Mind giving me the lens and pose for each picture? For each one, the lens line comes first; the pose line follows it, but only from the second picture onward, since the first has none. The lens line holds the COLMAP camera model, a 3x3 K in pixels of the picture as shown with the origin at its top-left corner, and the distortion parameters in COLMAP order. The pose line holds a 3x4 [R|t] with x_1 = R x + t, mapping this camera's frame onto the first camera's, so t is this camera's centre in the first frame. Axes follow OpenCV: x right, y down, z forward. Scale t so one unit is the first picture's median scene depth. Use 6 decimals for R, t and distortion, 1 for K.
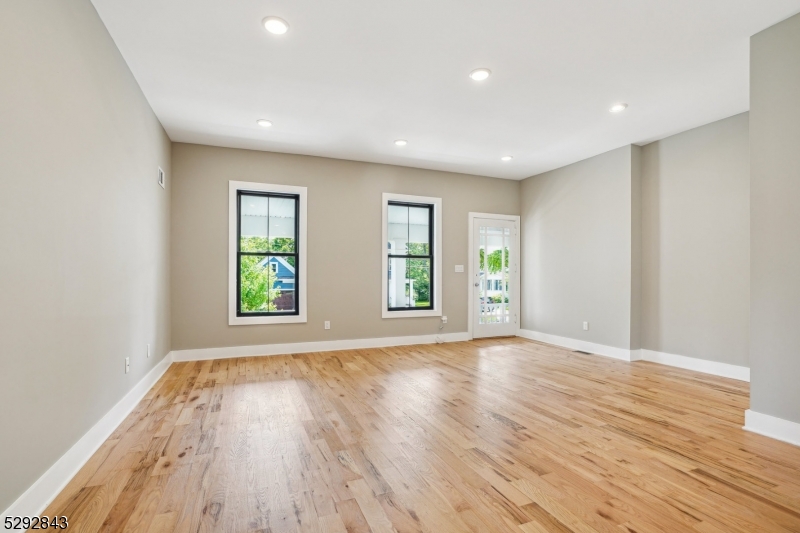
lens RADIAL K [[369.7, 0, 397.9], [0, 369.7, 275.4], [0, 0, 1]] dist [-0.001326, 0.000511]
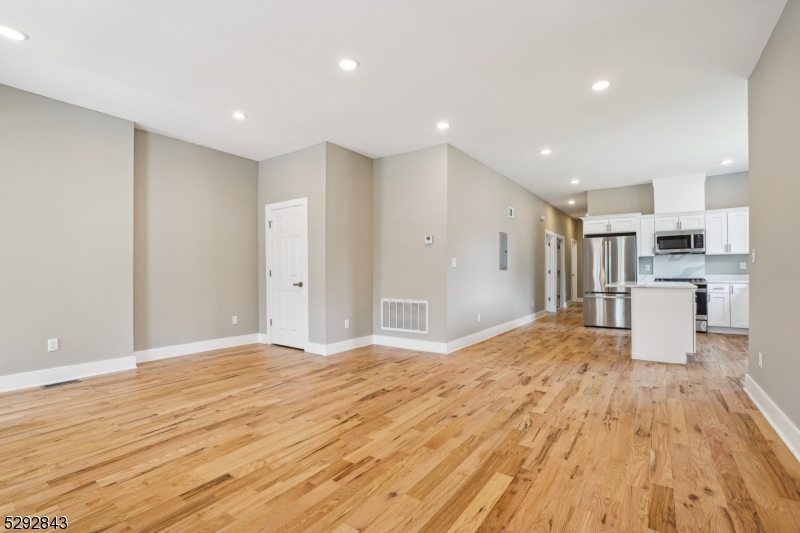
lens RADIAL K [[369.7, 0, 397.9], [0, 369.7, 275.4], [0, 0, 1]] dist [-0.001326, 0.000511]
pose [[-0.534710, -0.000362, 0.845036, -0.748361], [-0.004771, 0.999985, -0.002591, 0.020435], [-0.845022, -0.005417, -0.534703, 1.600326]]
